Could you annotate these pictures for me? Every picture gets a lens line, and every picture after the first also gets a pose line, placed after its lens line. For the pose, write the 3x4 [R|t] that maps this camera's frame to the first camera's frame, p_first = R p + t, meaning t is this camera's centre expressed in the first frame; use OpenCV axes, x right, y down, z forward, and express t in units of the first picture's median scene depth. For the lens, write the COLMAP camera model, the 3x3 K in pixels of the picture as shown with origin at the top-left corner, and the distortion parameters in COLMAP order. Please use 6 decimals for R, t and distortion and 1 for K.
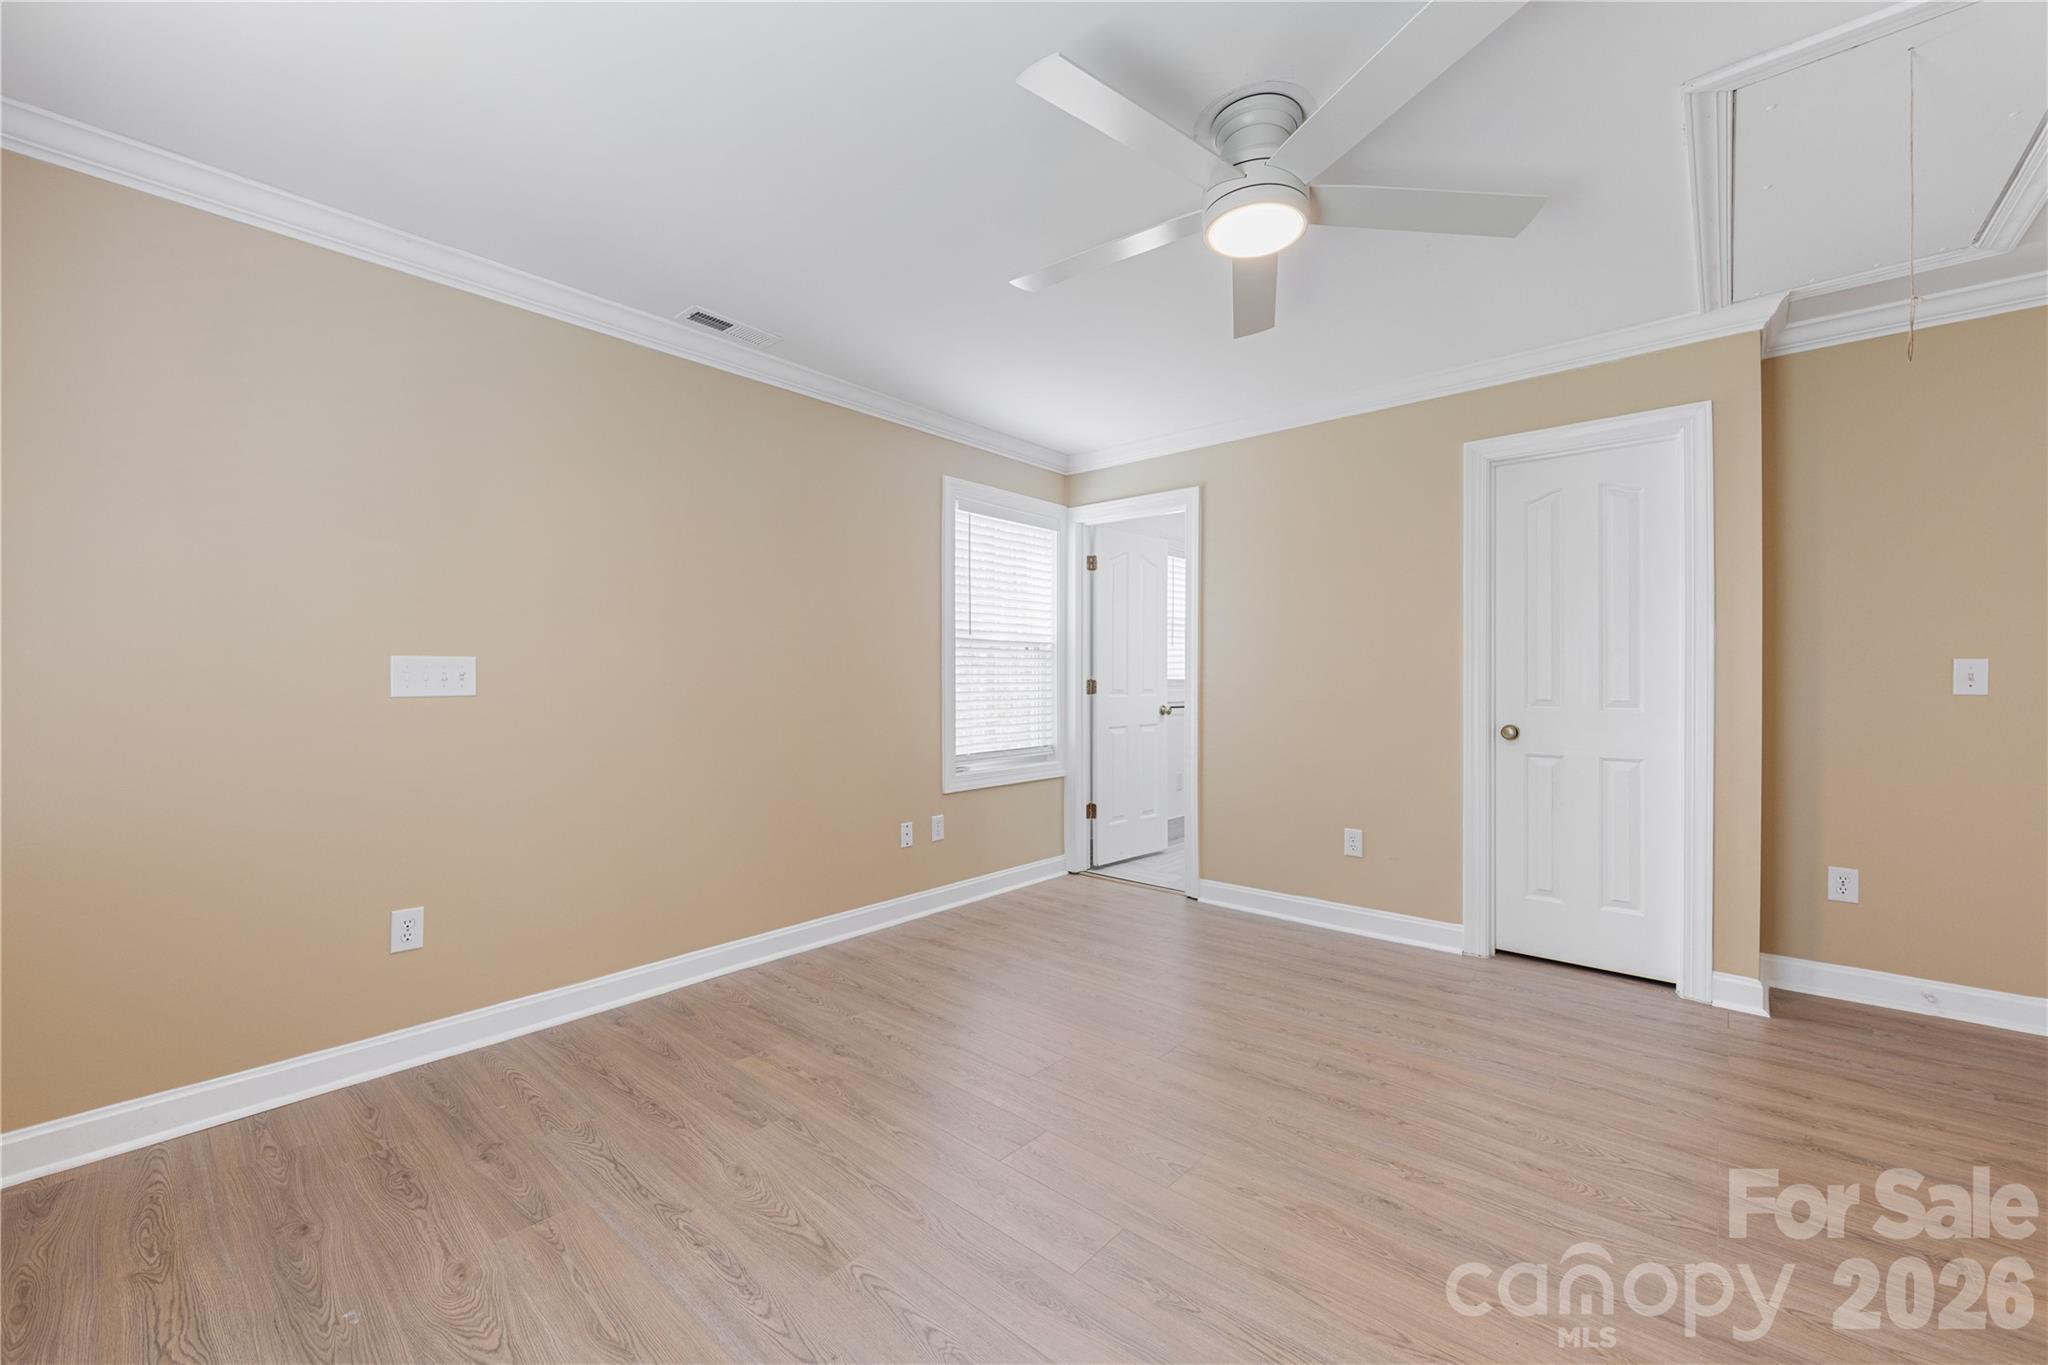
lens RADIAL K [[807.3, 0, 1022.9], [0, 807.3, 673.5], [0, 0, 1]] dist [-0.004823, 0.000490]
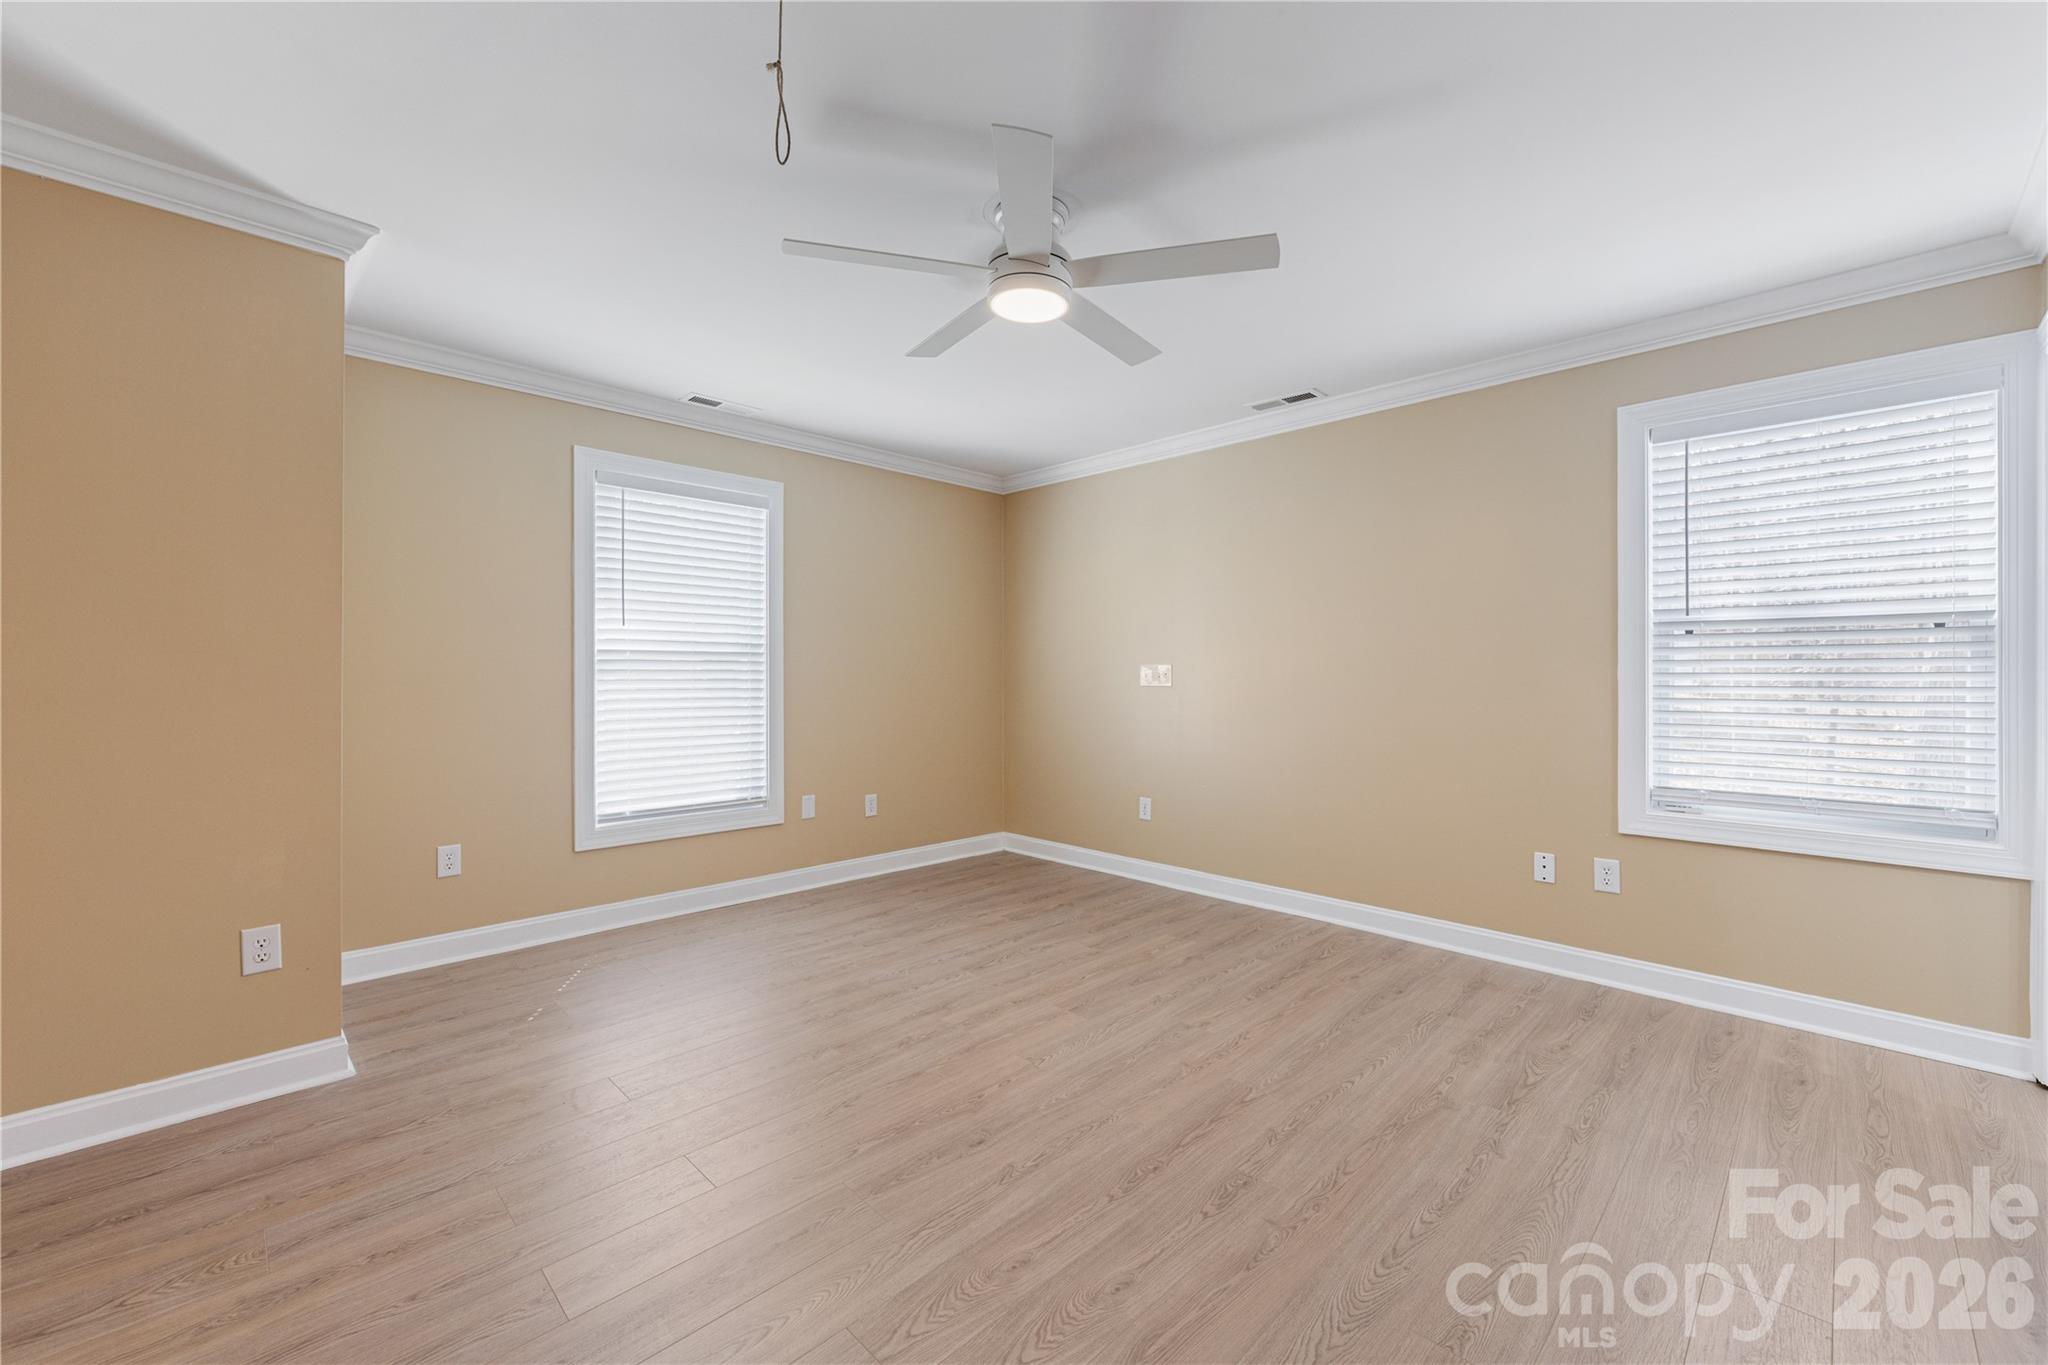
lens RADIAL K [[807.3, 0, 1008.2], [0, 807.3, 683.2], [0, 0, 1]] dist [-0.004823, 0.000490]
pose [[-0.079505, 0.014704, -0.996726, 1.041407], [0.006006, 0.999880, 0.014271, -0.005947], [0.996816, -0.004852, -0.079584, 0.750284]]
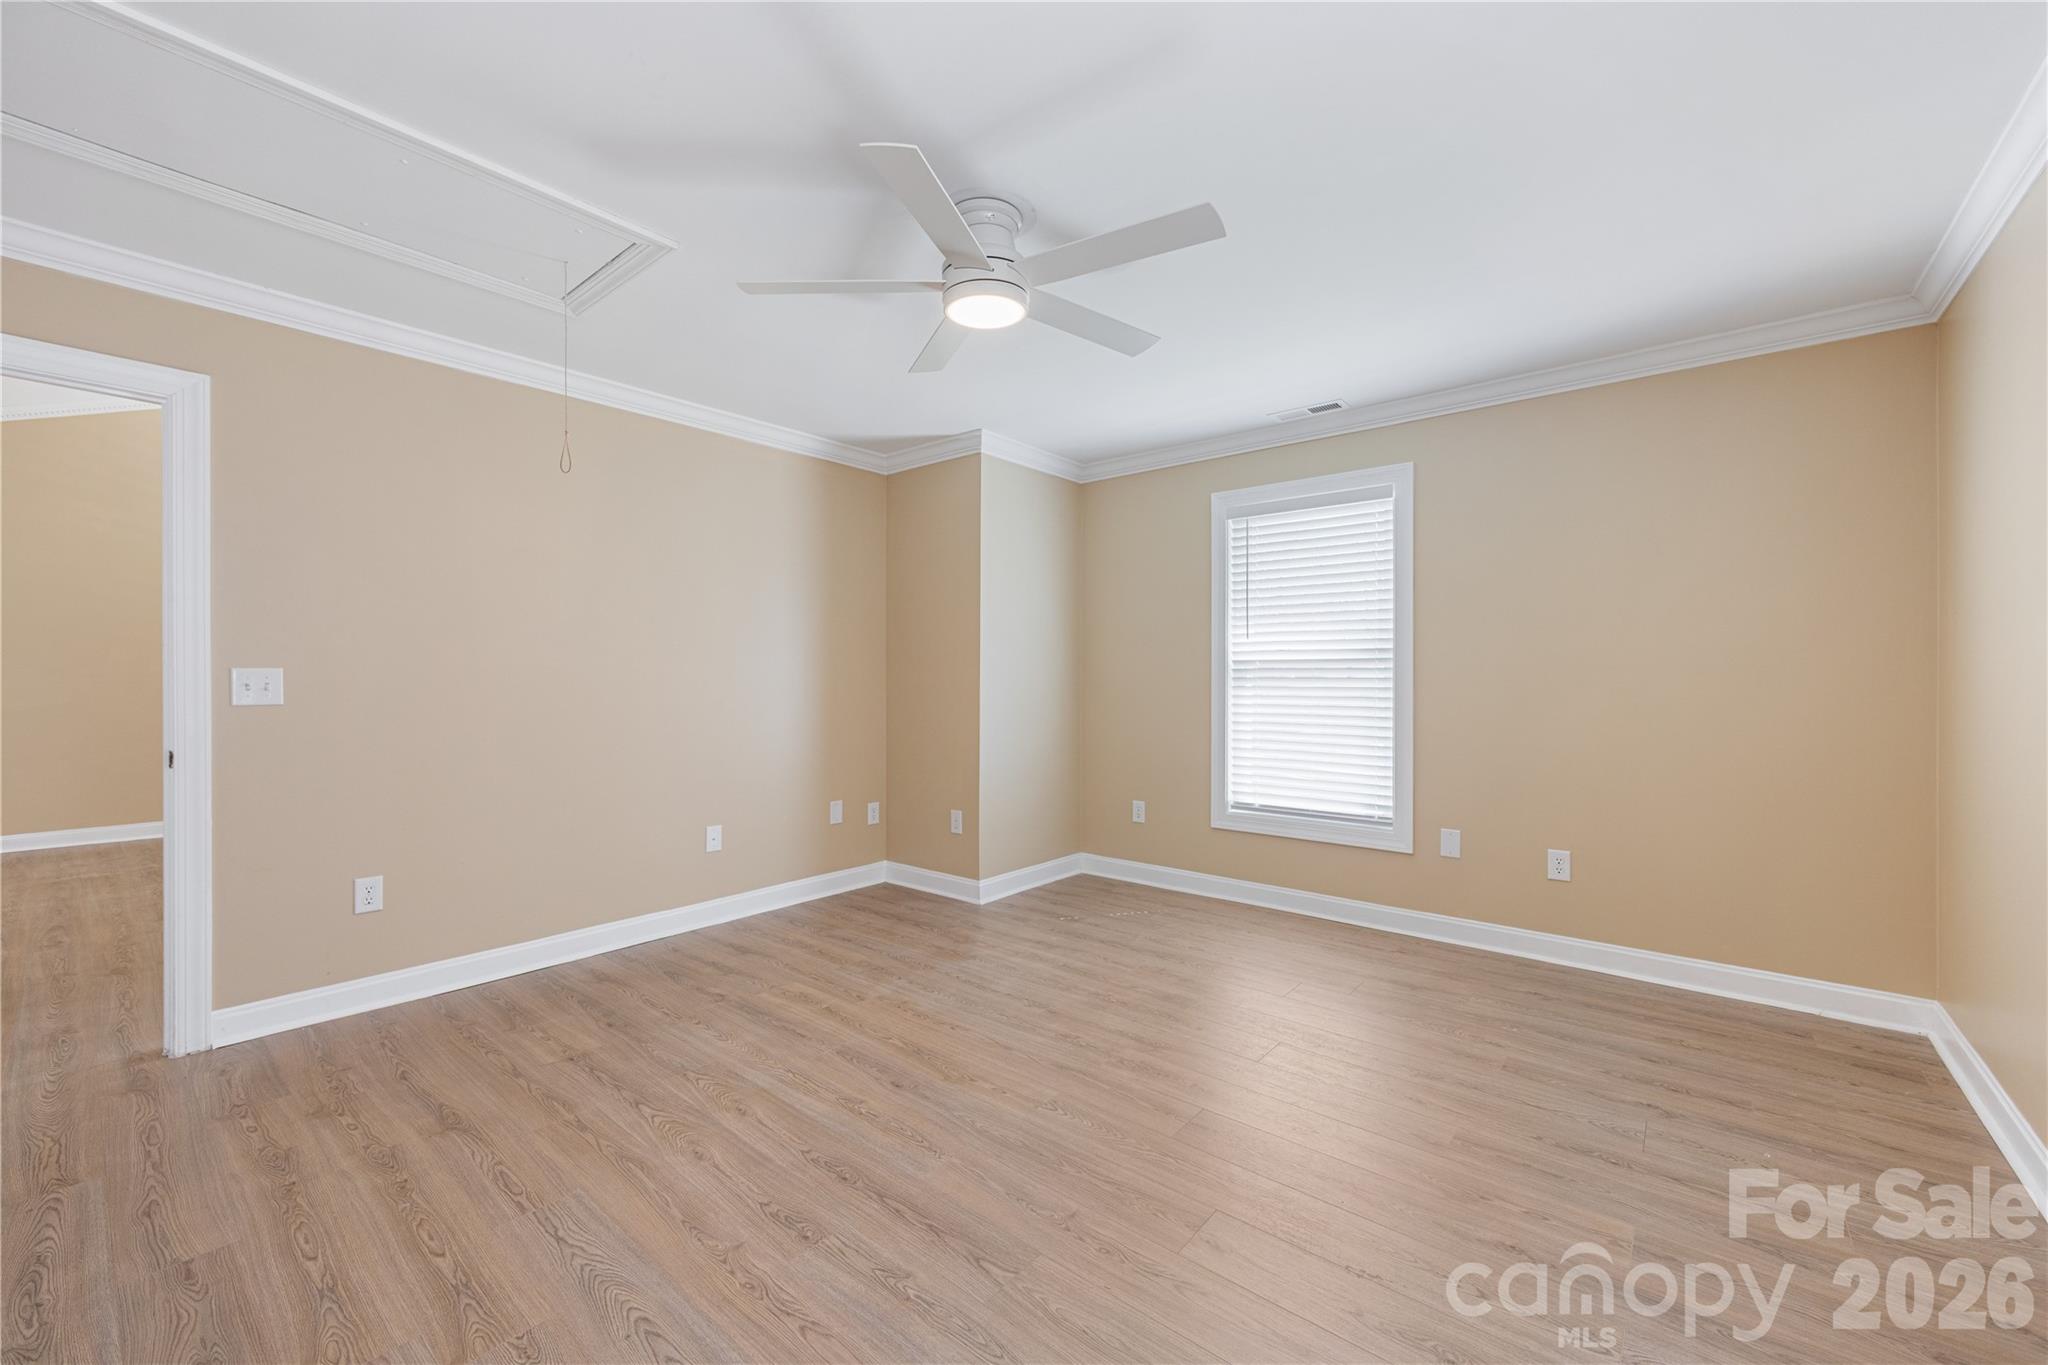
lens RADIAL K [[807.3, 0, 1035.7], [0, 807.3, 681.5], [0, 0, 1]] dist [-0.004823, 0.000490]
pose [[-0.999575, 0.003383, -0.028948, 0.172938], [0.003469, 0.999990, -0.002917, -0.002108], [0.028938, -0.003016, -0.999577, 1.542862]]
